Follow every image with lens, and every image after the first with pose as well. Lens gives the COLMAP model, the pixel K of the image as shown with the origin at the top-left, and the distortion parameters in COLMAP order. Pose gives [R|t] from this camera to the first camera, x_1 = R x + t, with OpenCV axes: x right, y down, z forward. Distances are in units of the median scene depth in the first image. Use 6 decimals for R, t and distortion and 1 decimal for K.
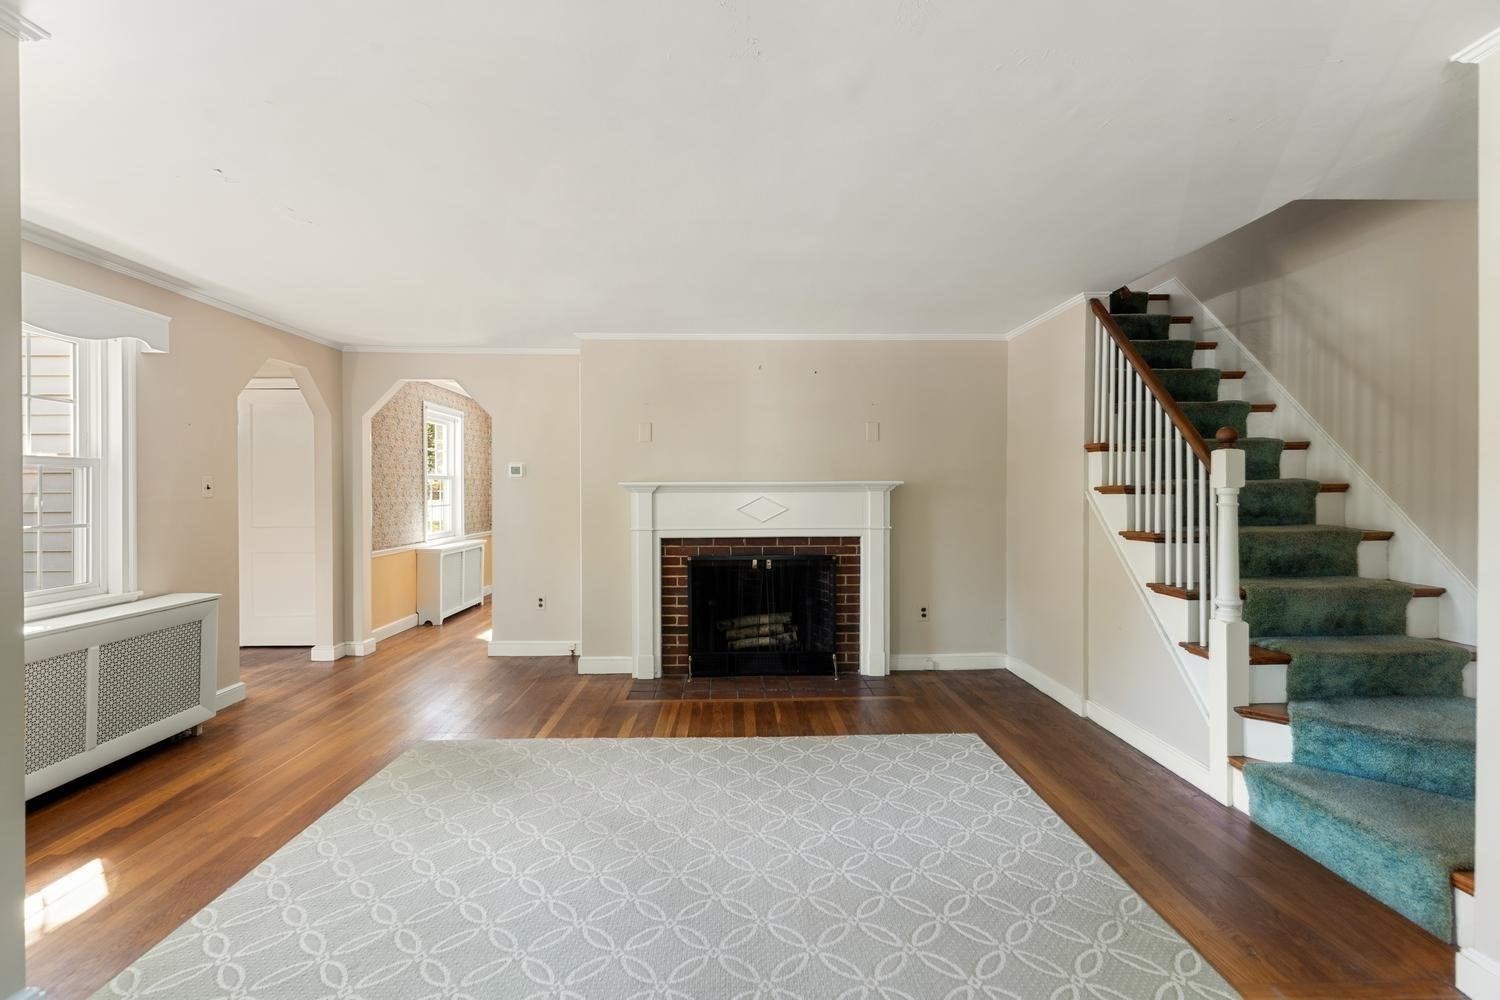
lens RADIAL K [[674.3, 0, 749.5], [0, 674.3, 493.3], [0, 0, 1]] dist [0.009861, -0.000785]
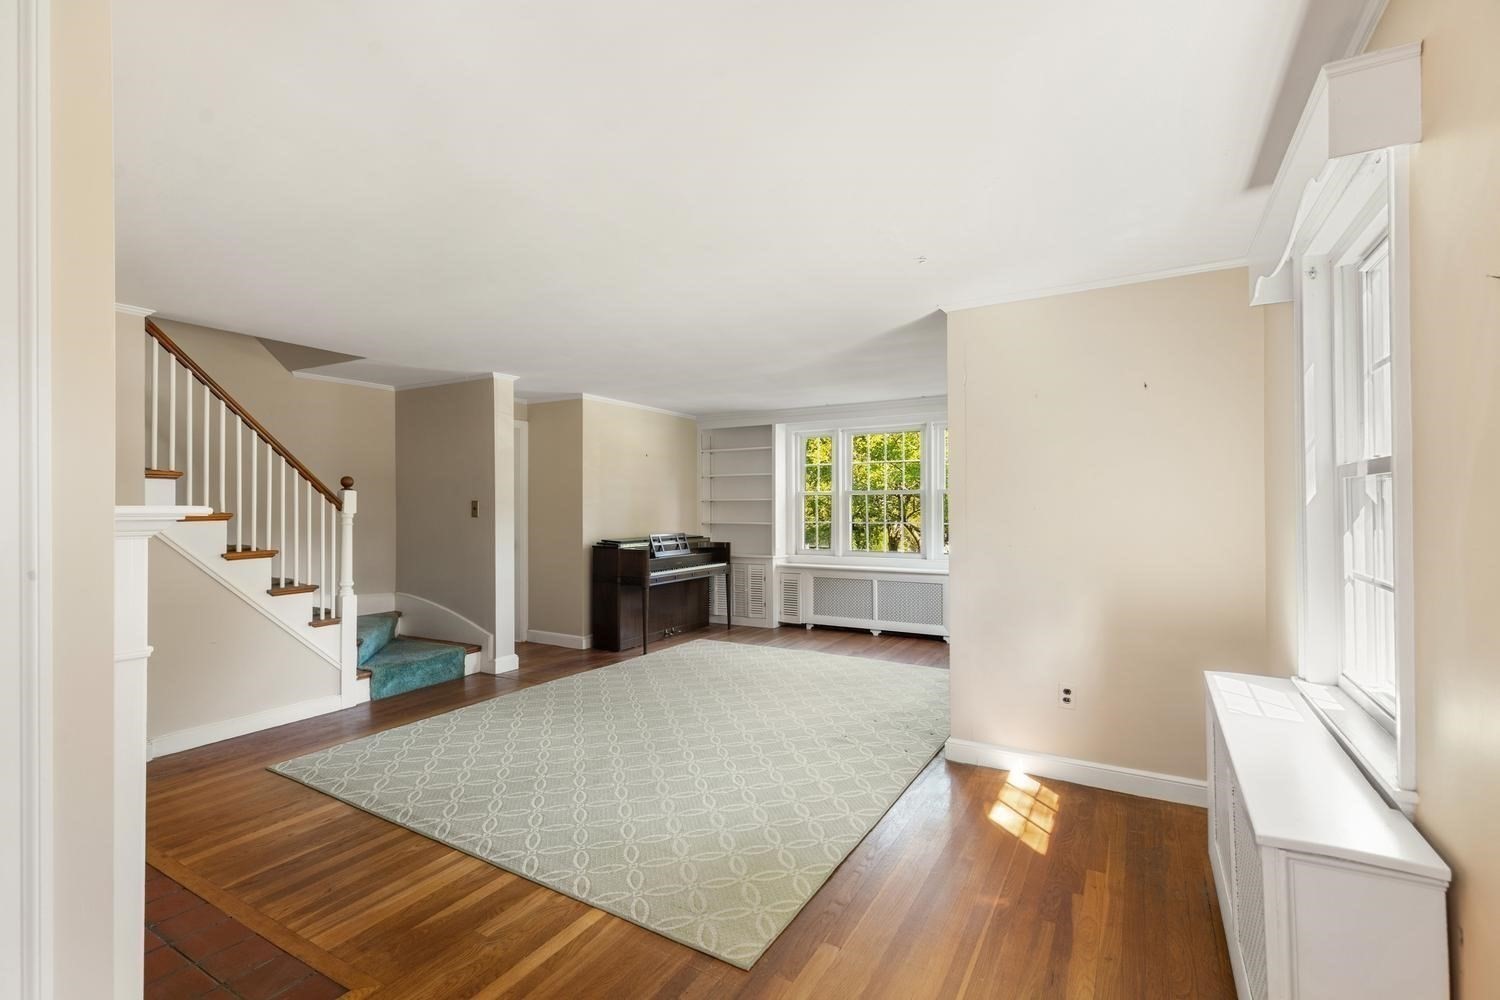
lens RADIAL K [[681.2, 0, 750.2], [0, 681.2, 496.3], [0, 0, 1]] dist [0.012814, -0.001499]
pose [[-0.848724, 0.015493, 0.528610, -0.581212], [0.012034, 0.999878, -0.009982, -0.012333], [-0.528700, -0.002111, -0.848806, 1.104045]]
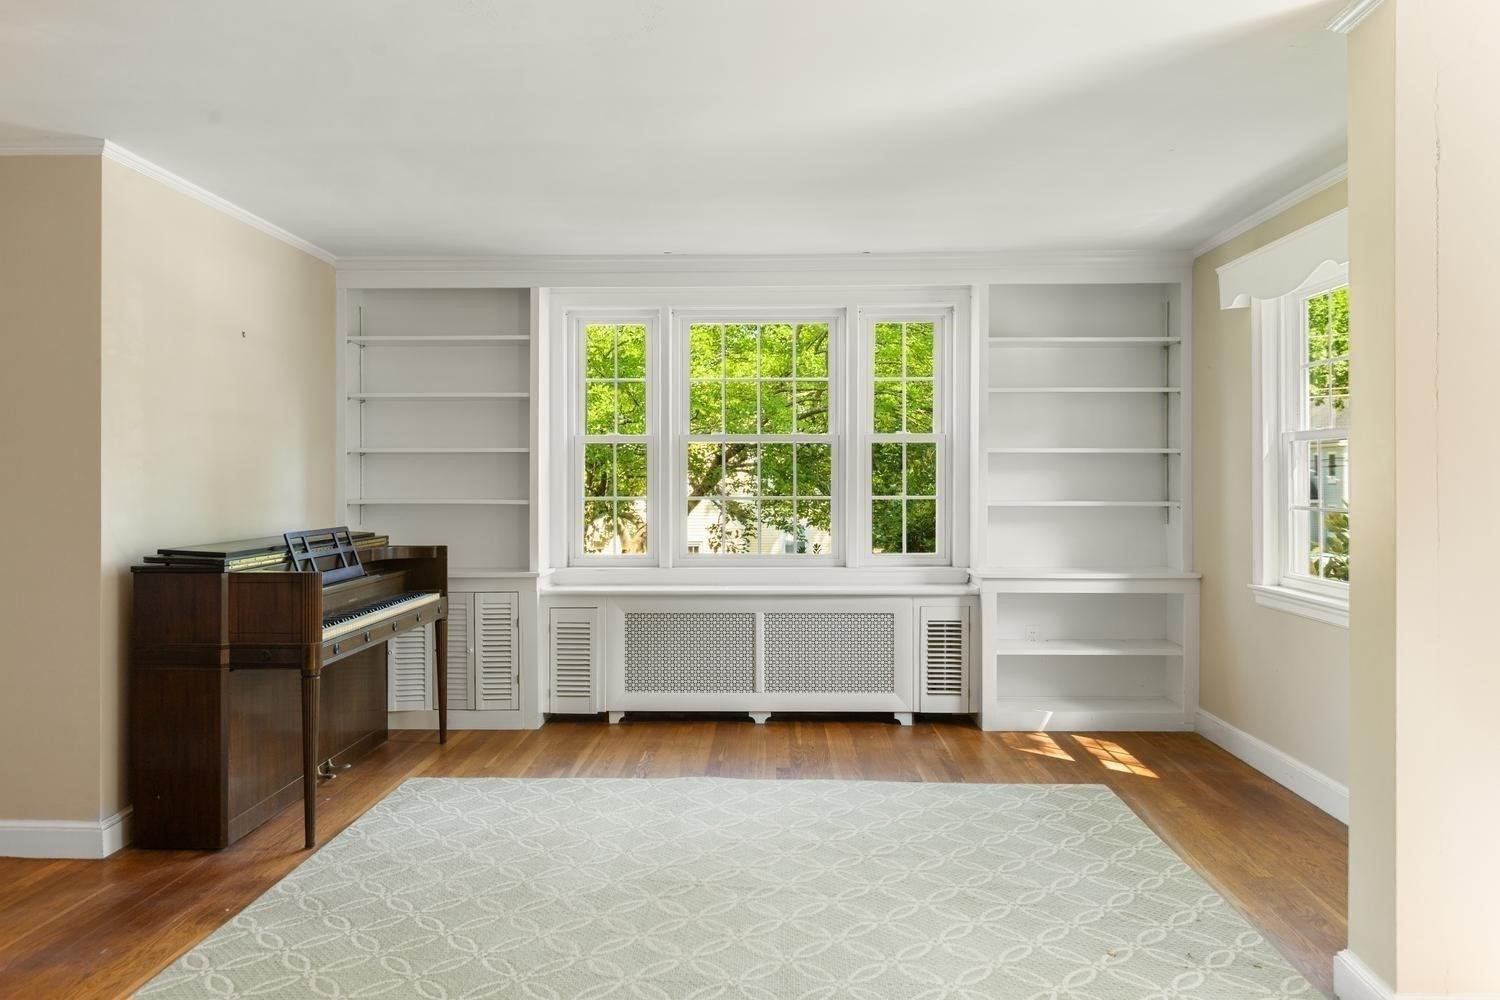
lens RADIAL K [[1082.5, 0, 774.0], [0, 1082.5, 464.4], [0, 0, 1]] dist [0.004294, 0.001812]
pose [[-0.999362, 0.002625, 0.035608, -0.095473], [0.002612, 0.999997, -0.000416, -0.004030], [-0.035609, -0.000323, -0.999366, 0.889723]]
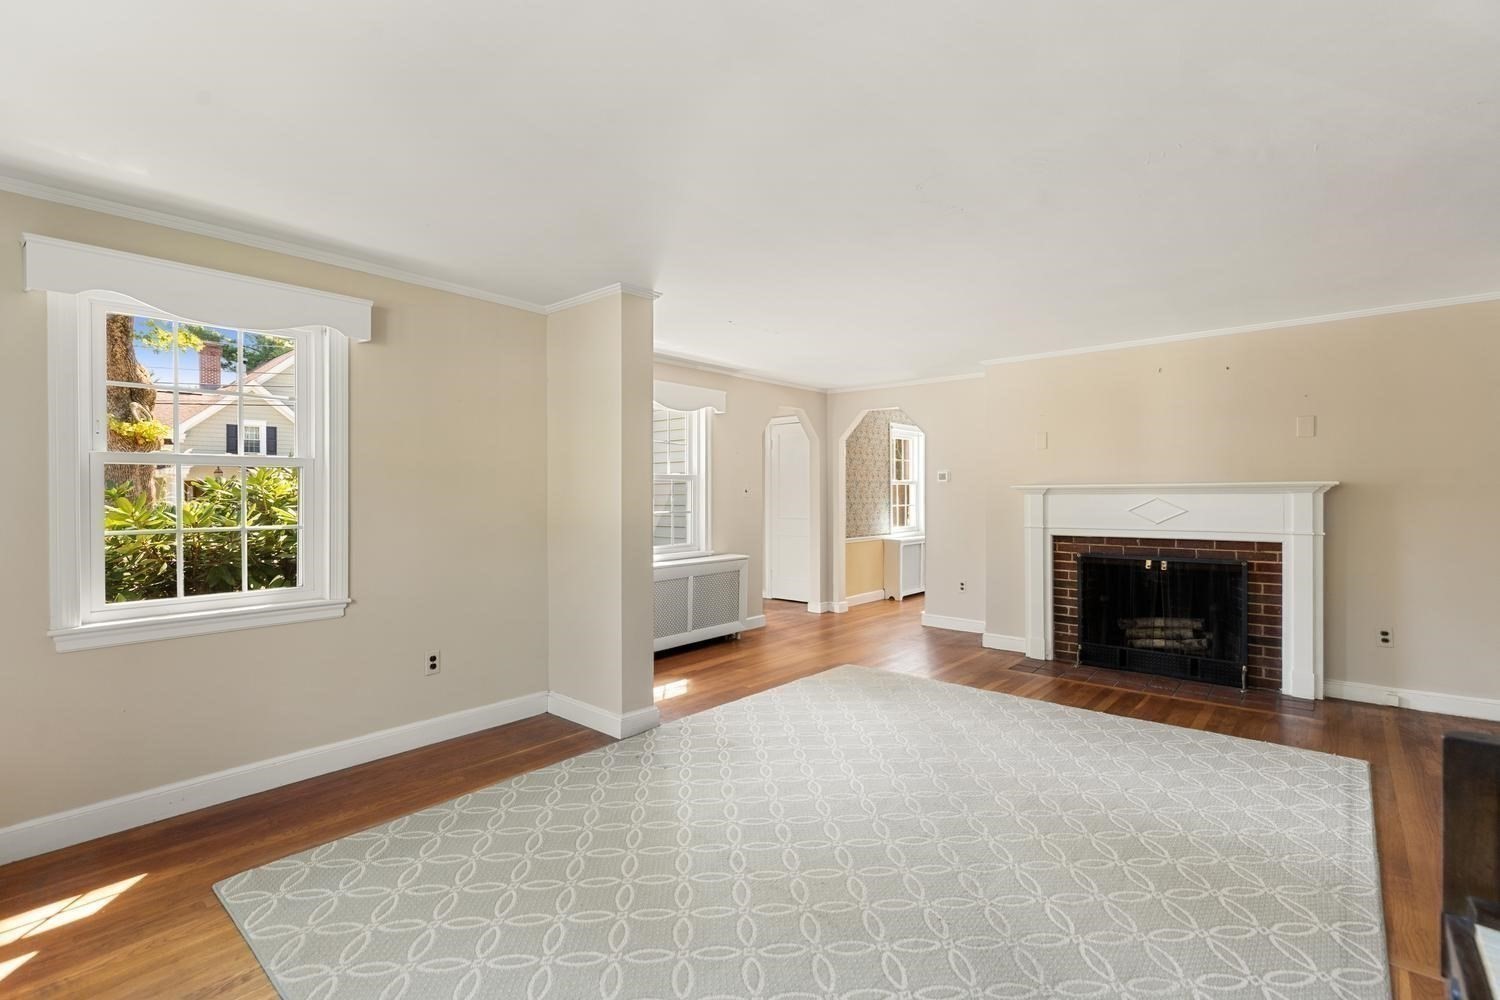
lens RADIAL K [[681.2, 0, 750.2], [0, 681.2, 496.3], [0, 0, 1]] dist [0.012814, -0.001499]
pose [[0.743927, 0.001514, -0.668259, 0.251727], [-0.002348, 0.999997, -0.000348, 0.003408], [0.668256, 0.001828, 0.743929, -0.175019]]
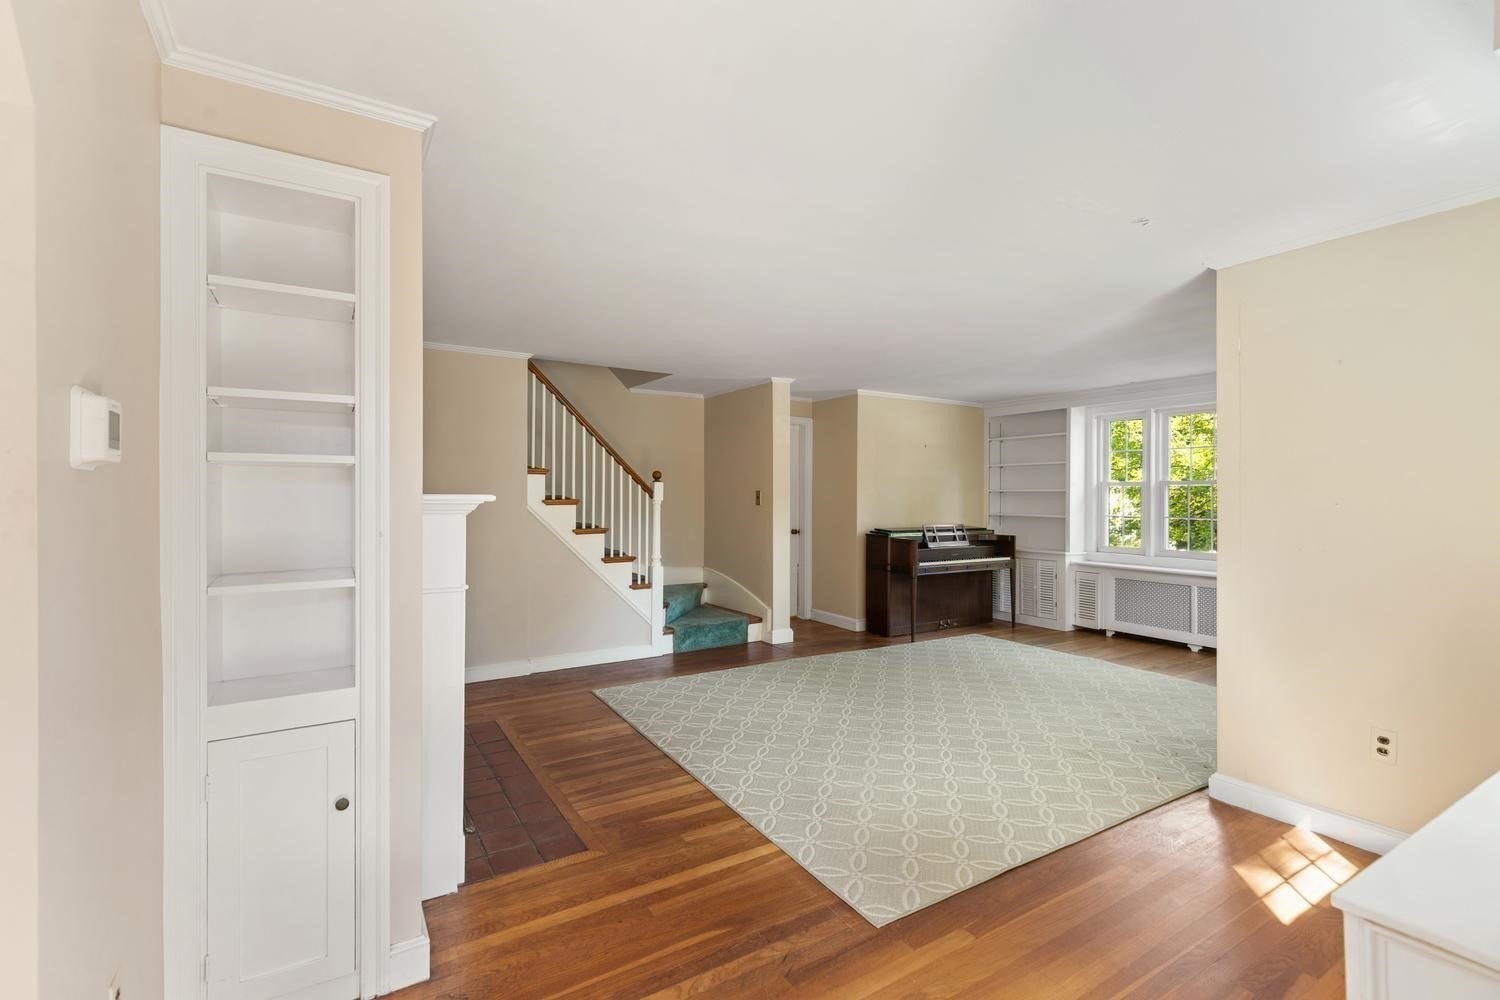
lens RADIAL K [[684.5, 0, 748.6], [0, 684.5, 488.3], [0, 0, 1]] dist [0.015246, -0.000910]
pose [[-0.501491, 0.012137, 0.865078, -0.710422], [0.005083, 0.999926, -0.011082, -0.011980], [-0.865148, -0.001160, -0.501516, 1.049364]]
